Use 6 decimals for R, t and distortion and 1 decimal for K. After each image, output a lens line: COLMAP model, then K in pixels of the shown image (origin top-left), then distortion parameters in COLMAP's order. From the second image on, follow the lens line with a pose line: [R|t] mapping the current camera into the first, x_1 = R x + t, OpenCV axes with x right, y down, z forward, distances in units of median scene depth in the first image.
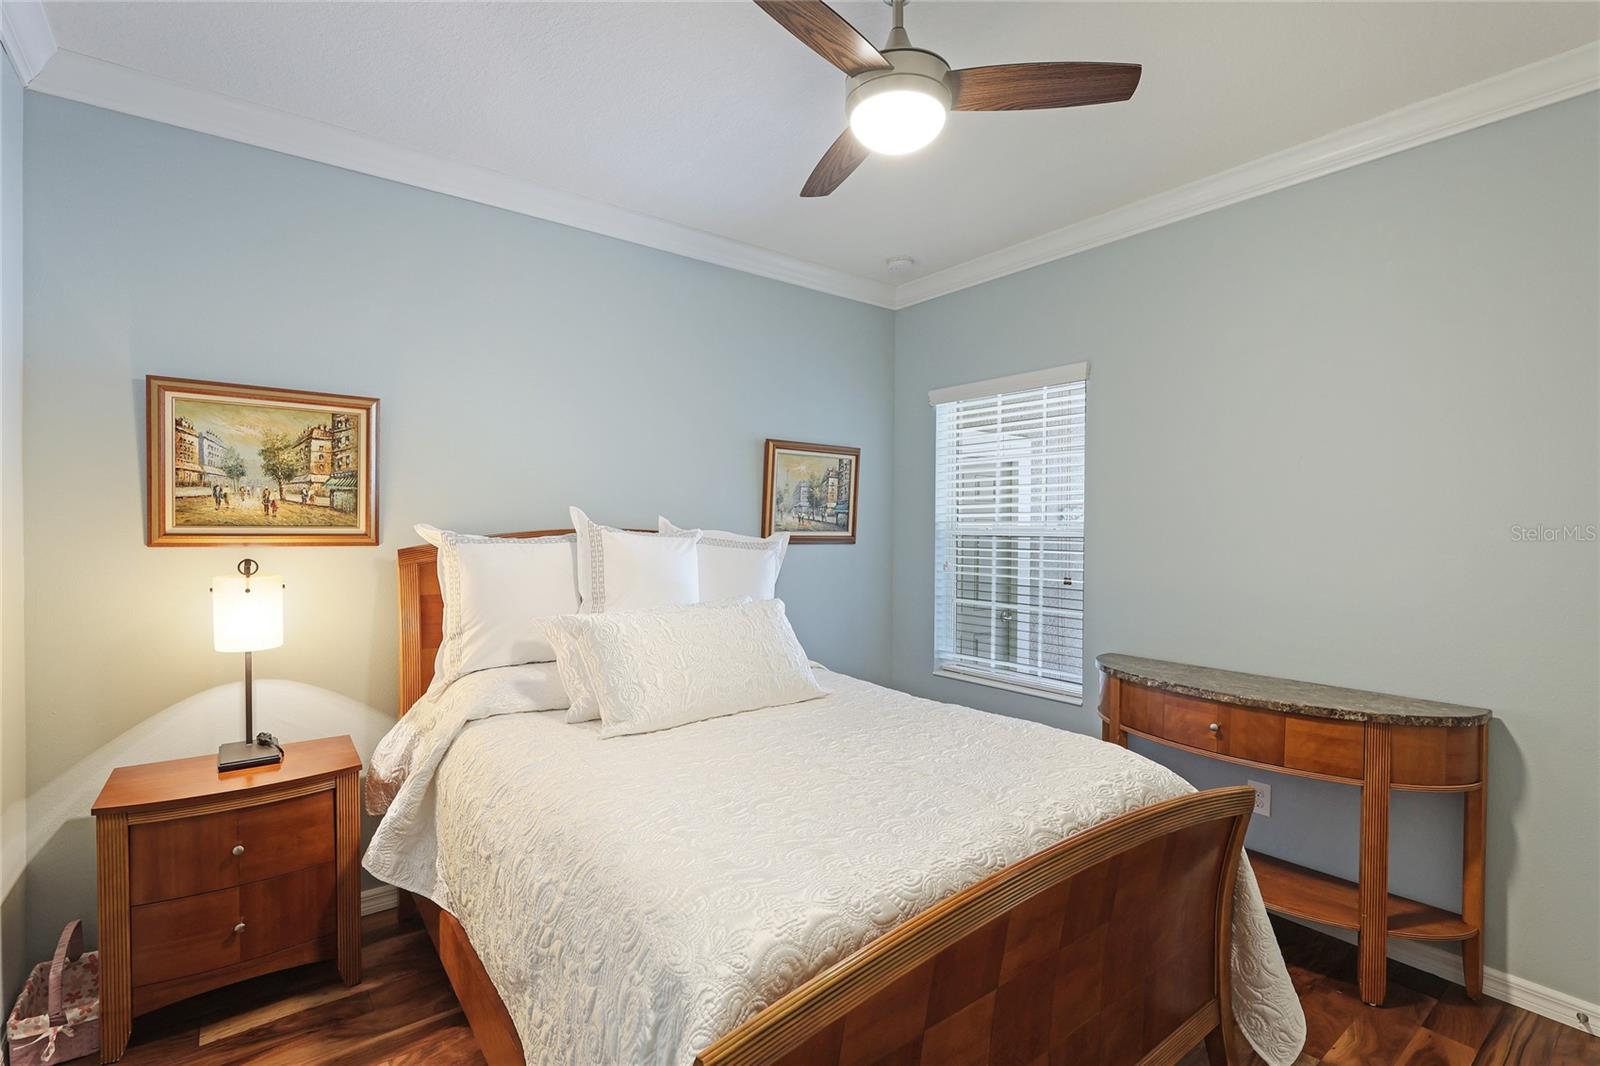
lens RADIAL K [[734.7, 0, 793.5], [0, 734.7, 530.3], [0, 0, 1]] dist [0.001392, -0.000179]
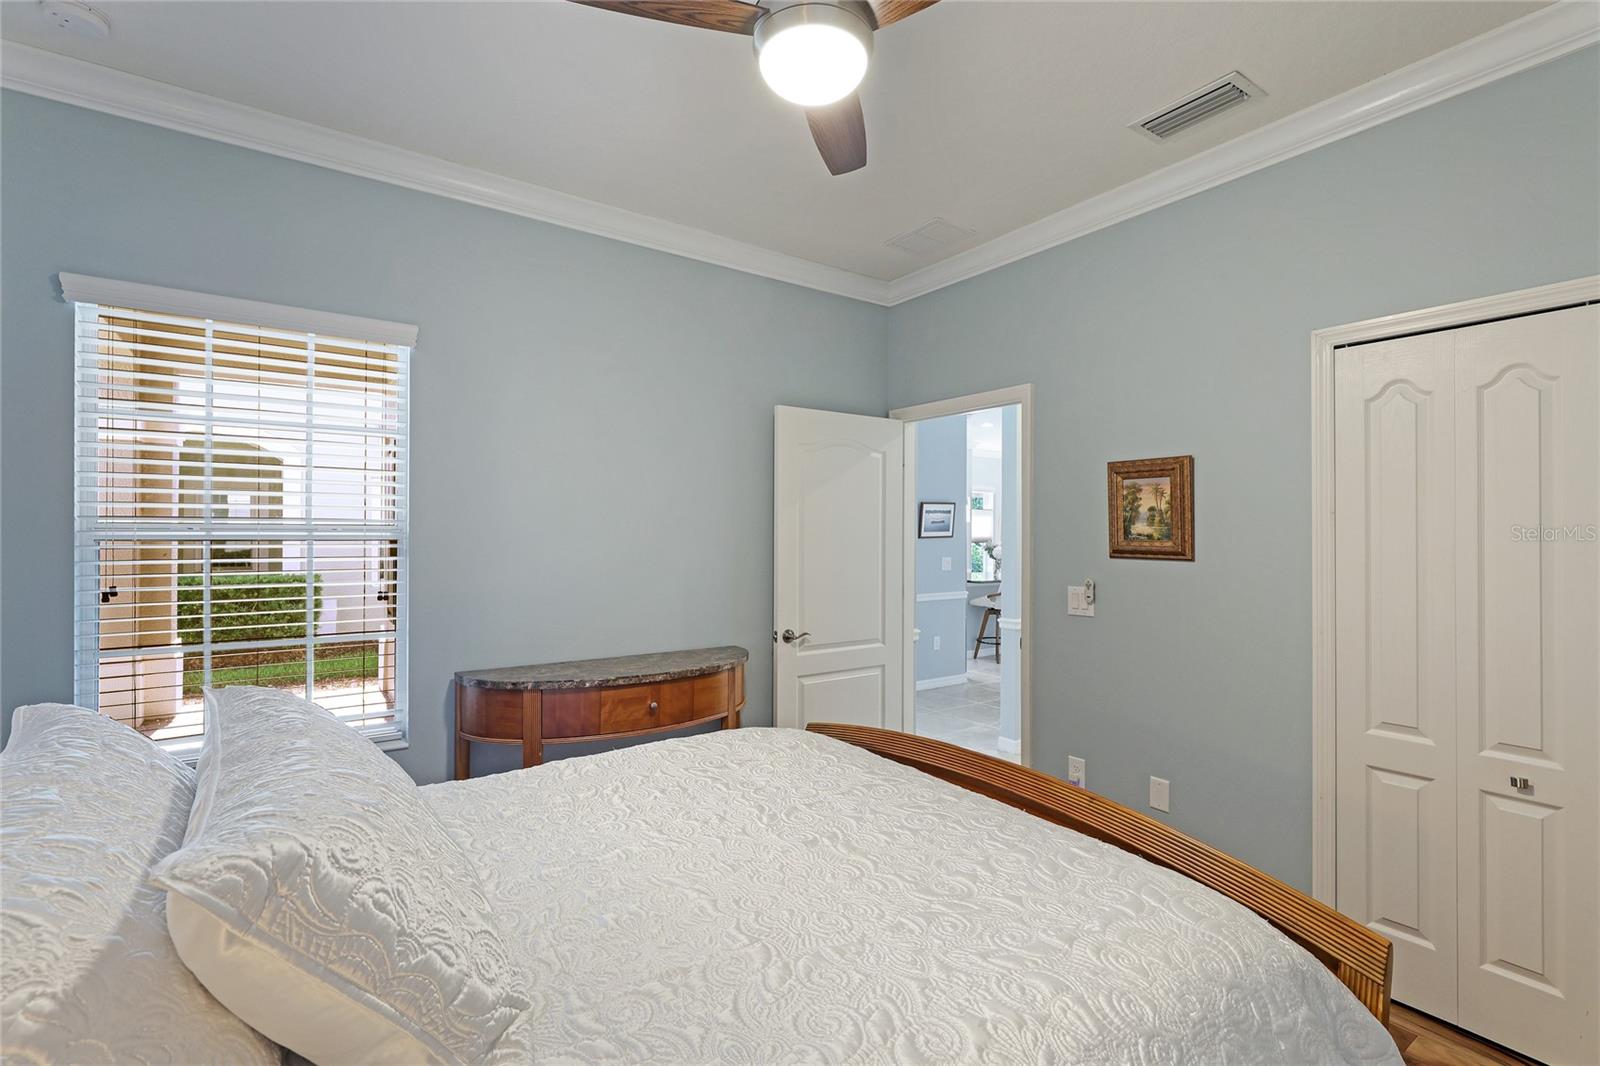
lens RADIAL K [[734.7, 0, 793.5], [0, 734.7, 530.3], [0, 0, 1]] dist [0.001392, -0.000179]
pose [[0.054134, -0.001804, 0.998532, -0.958750], [0.000350, 0.999998, 0.001788, -0.003805], [-0.998534, 0.000252, 0.054134, 1.302101]]
